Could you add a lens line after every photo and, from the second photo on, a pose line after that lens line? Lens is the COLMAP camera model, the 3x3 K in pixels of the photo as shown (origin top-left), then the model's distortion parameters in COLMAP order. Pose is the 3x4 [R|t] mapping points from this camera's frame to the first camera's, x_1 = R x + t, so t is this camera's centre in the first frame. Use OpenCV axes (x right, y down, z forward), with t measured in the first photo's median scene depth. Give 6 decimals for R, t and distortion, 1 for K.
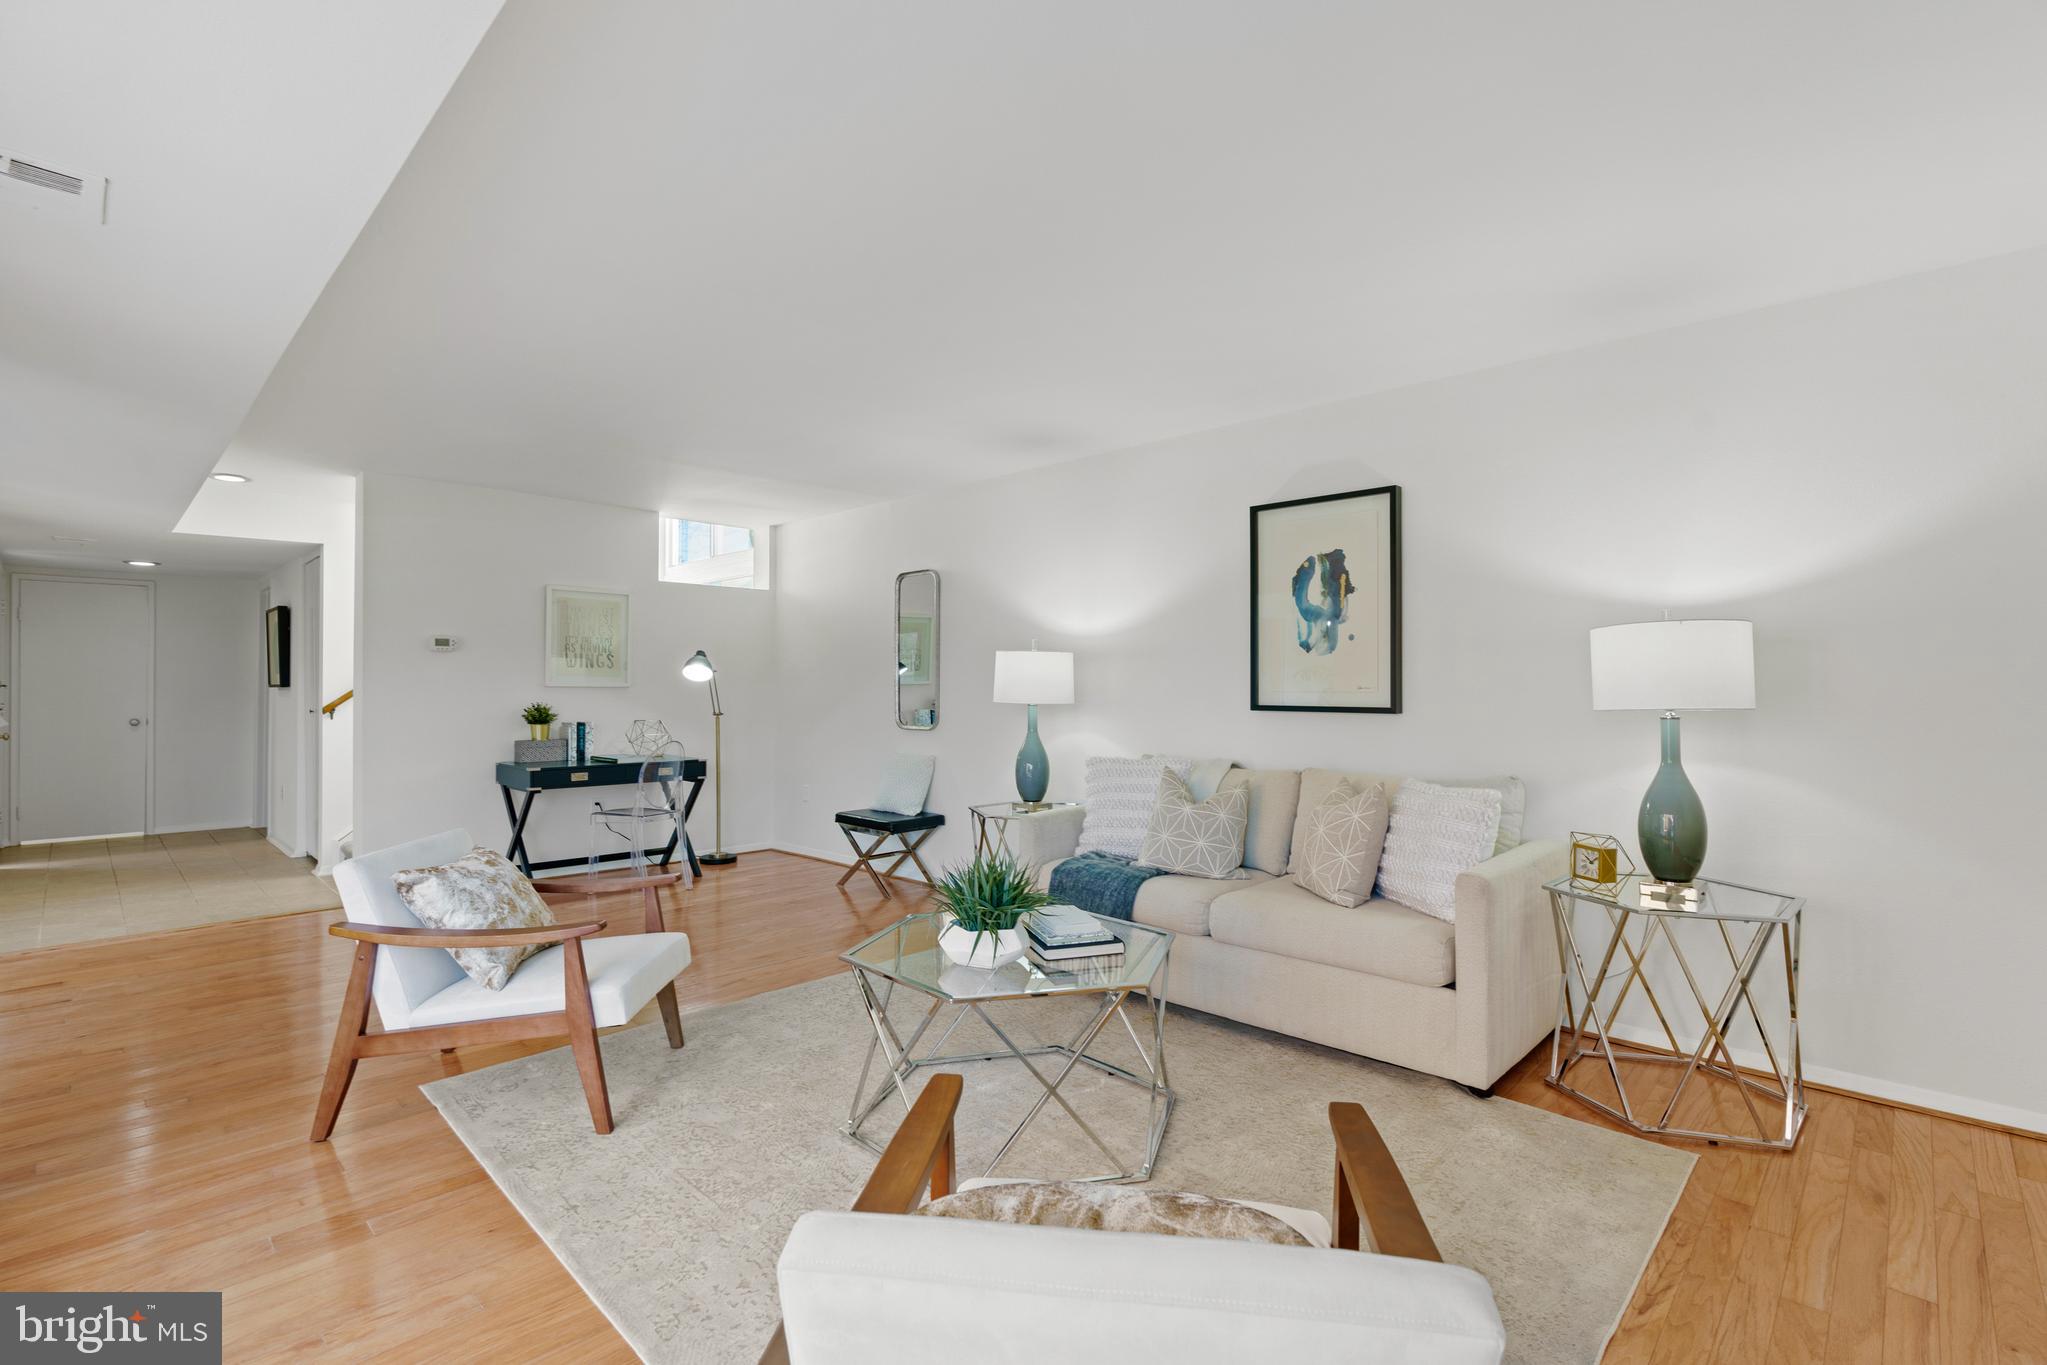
lens RADIAL K [[931.8, 0, 1005.5], [0, 931.8, 678.1], [0, 0, 1]] dist [-0.010497, 0.004310]
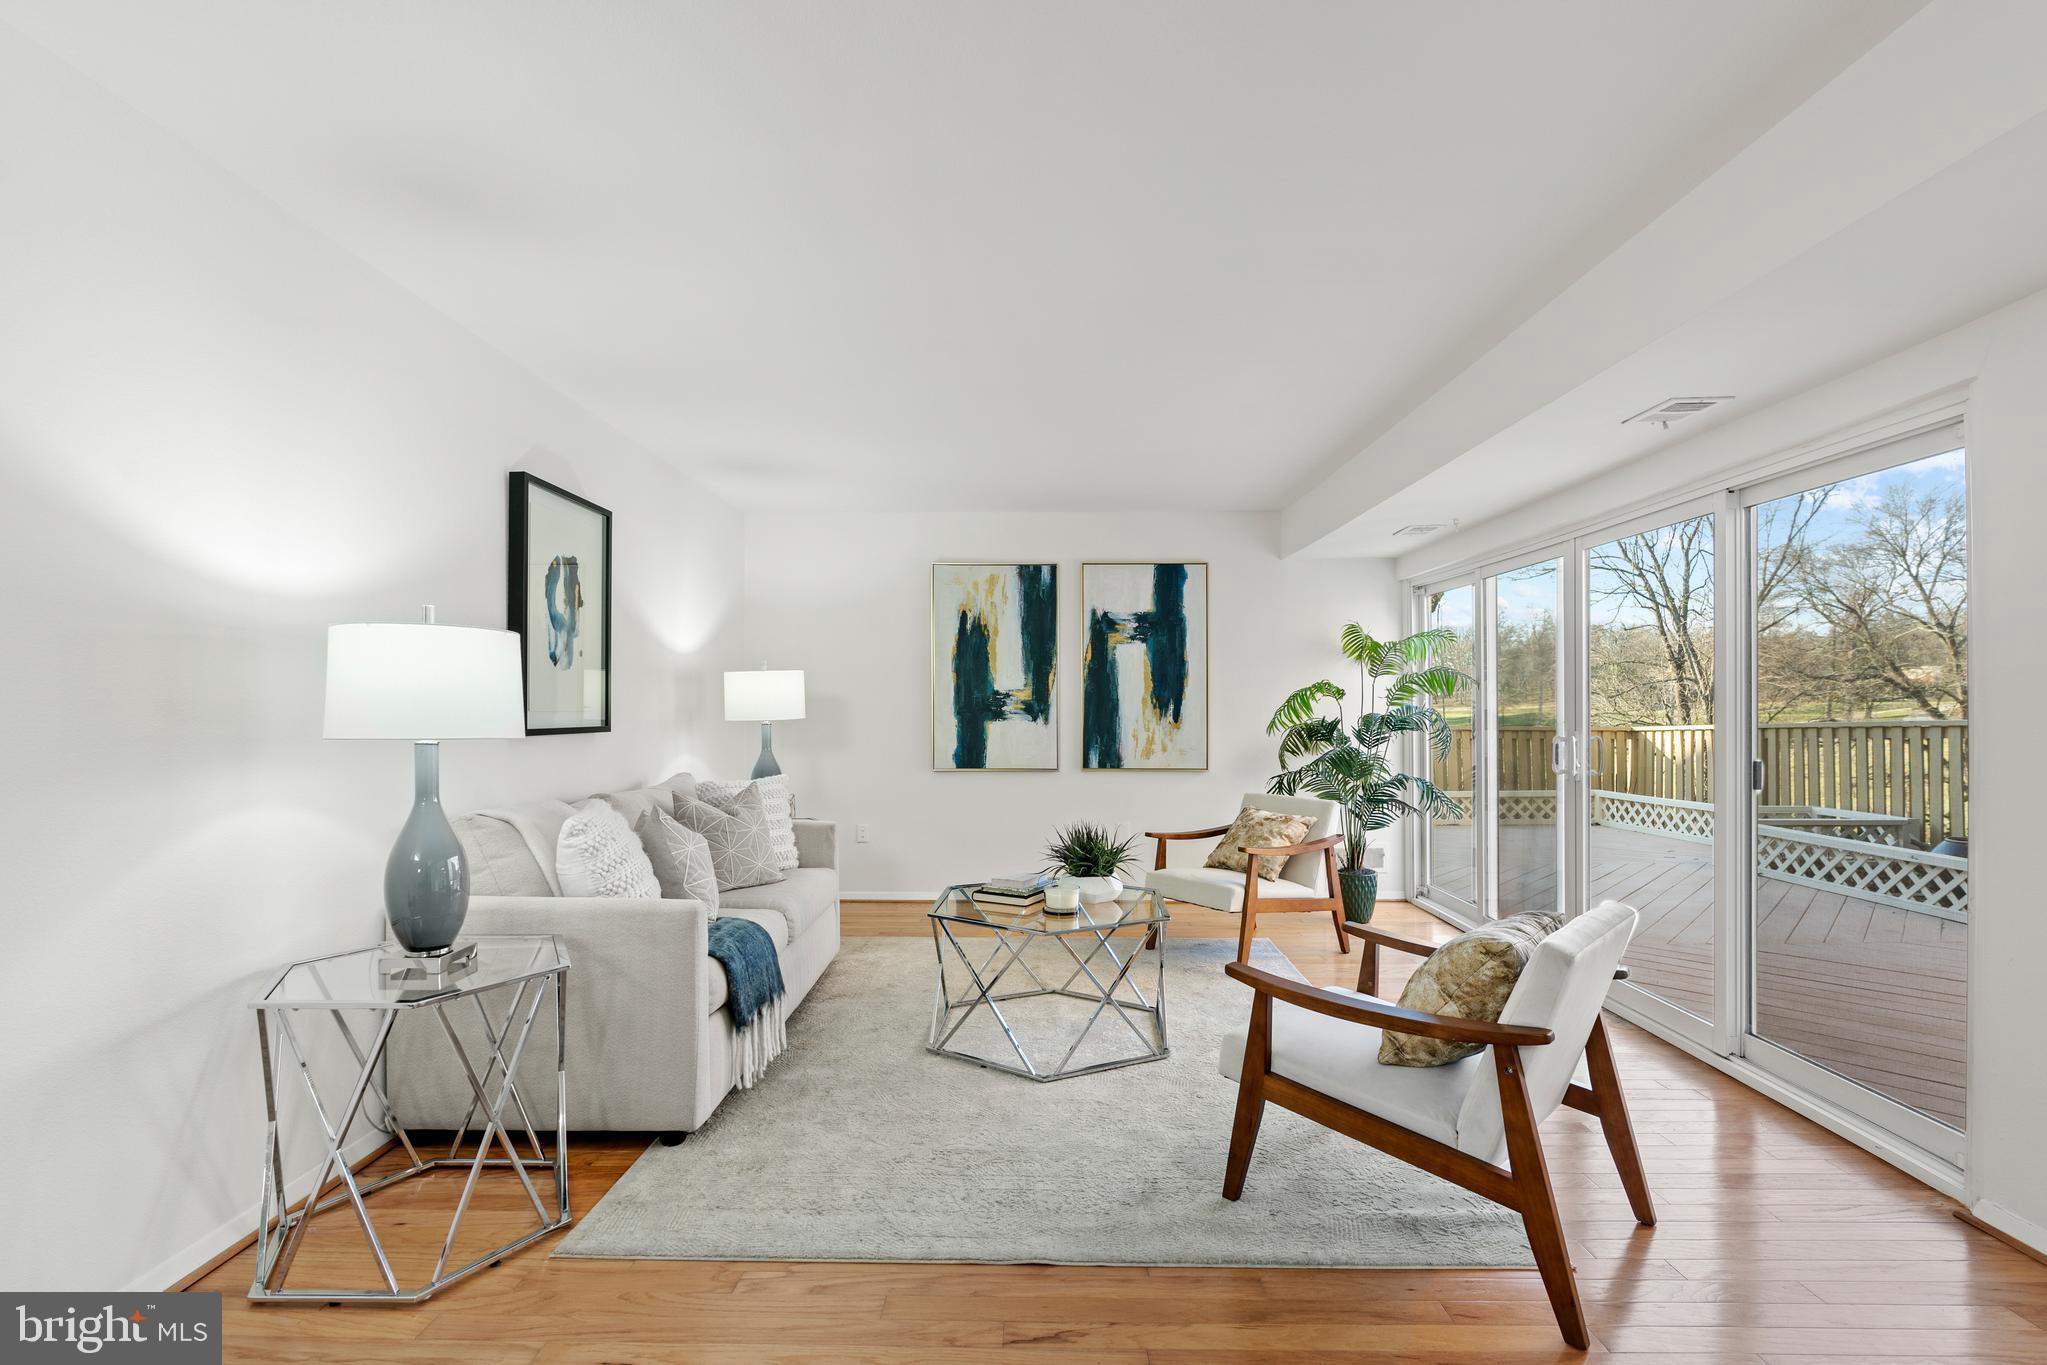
lens RADIAL K [[931.8, 0, 1019.9], [0, 931.8, 703.8], [0, 0, 1]] dist [-0.010497, 0.004310]
pose [[-0.667363, 0.001474, 0.744731, -0.599445], [-0.006179, 0.999953, -0.007517, 0.011317], [-0.744707, -0.009619, -0.667323, 1.235004]]
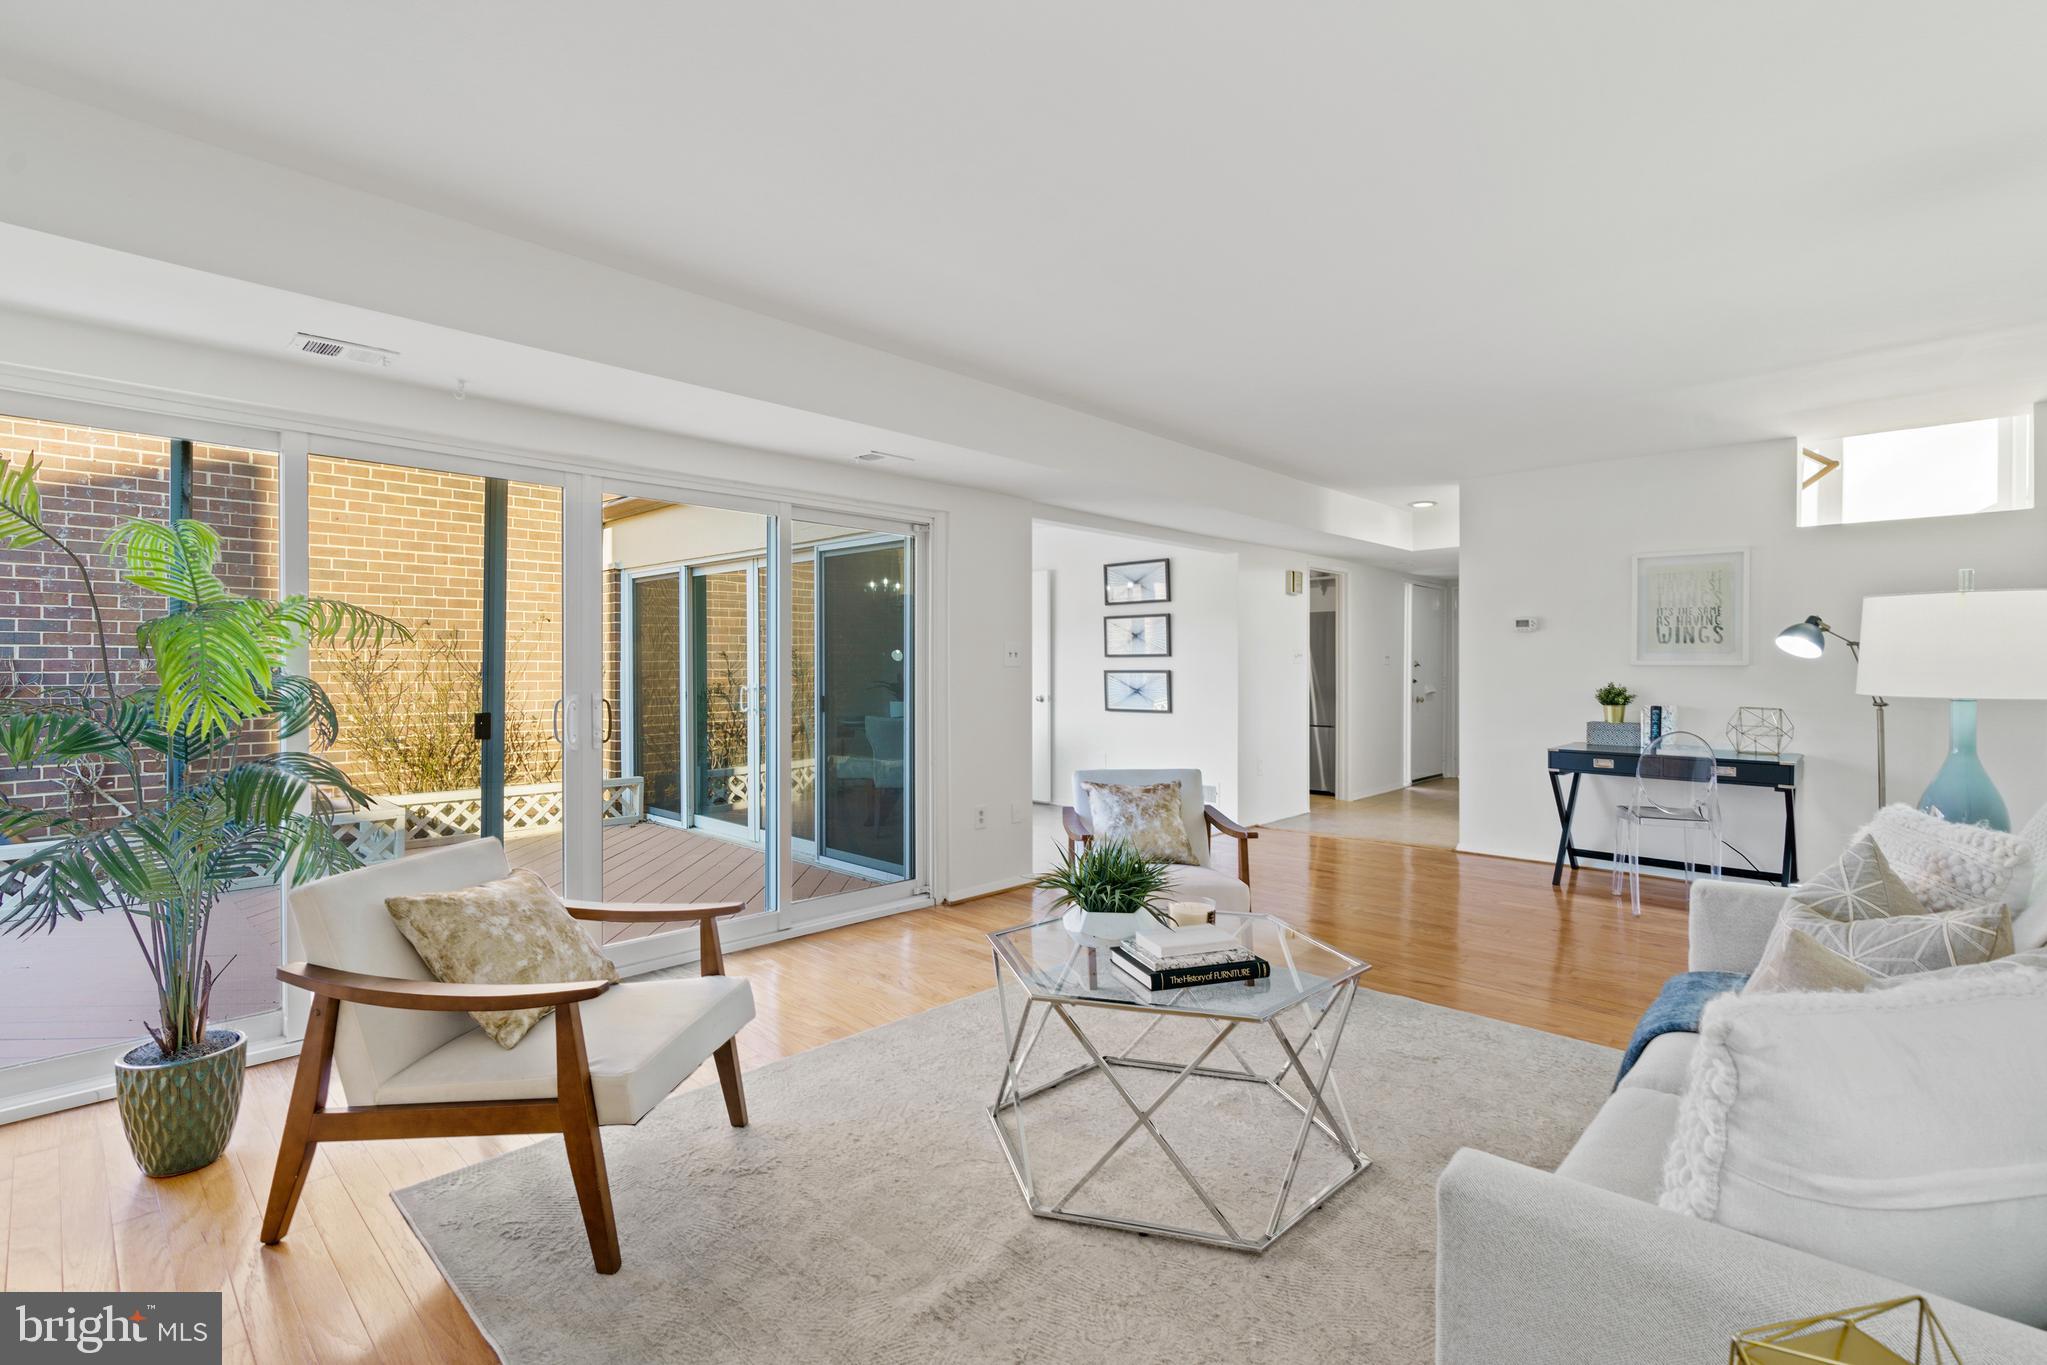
lens RADIAL K [[931.8, 0, 1026.0], [0, 931.8, 678.2], [0, 0, 1]] dist [-0.010497, 0.004310]
pose [[-0.006100, 0.011706, -0.999913, 0.585174], [0.008915, 0.999892, 0.011651, 0.008334], [0.999942, -0.008843, -0.006203, 0.562845]]
